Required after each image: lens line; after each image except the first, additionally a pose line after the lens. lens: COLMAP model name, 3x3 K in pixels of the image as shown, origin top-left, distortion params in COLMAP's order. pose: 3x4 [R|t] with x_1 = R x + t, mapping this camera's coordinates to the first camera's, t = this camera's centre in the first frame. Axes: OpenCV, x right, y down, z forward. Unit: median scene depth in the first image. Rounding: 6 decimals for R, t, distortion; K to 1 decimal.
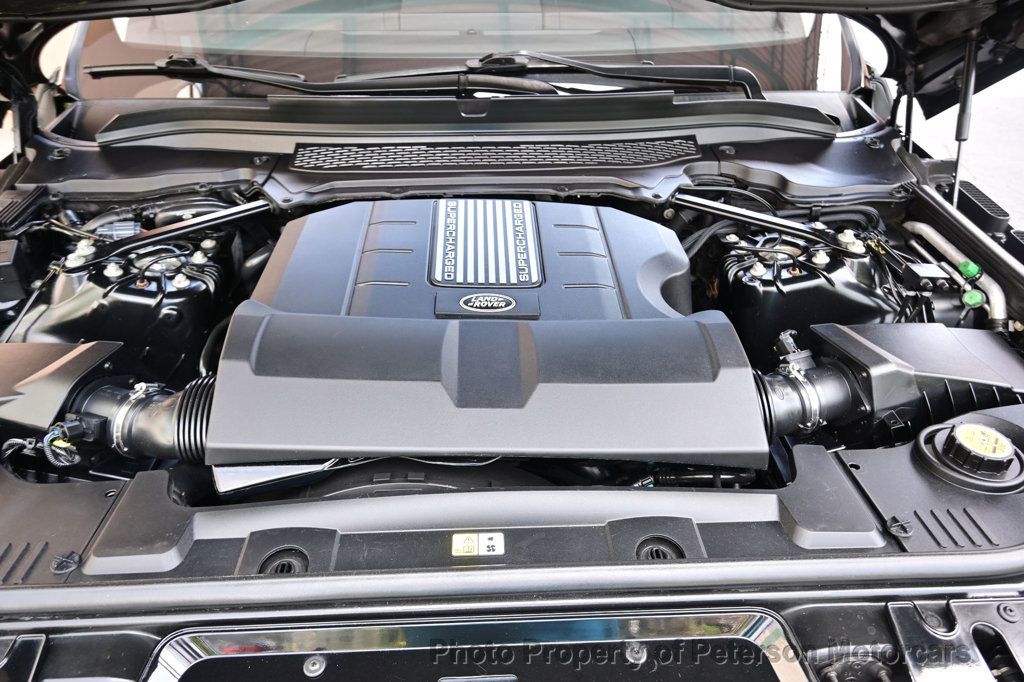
lens RADIAL K [[710.4, 0, 510.1], [0, 710.4, 354.8], [0, 0, 1]] dist [-0.020465, 0.001119]
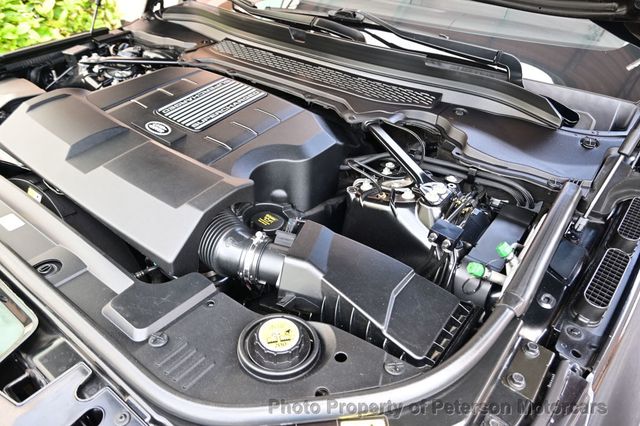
lens RADIAL K [[444.0, 0, 318.8], [0, 444.0, 221.6], [0, 0, 1]] dist [-0.020465, 0.001119]
pose [[0.773139, 0.403318, -0.489479, 0.609308], [-0.399135, 0.909176, 0.118697, -0.104295], [0.492896, 0.103599, 0.863899, 0.207890]]
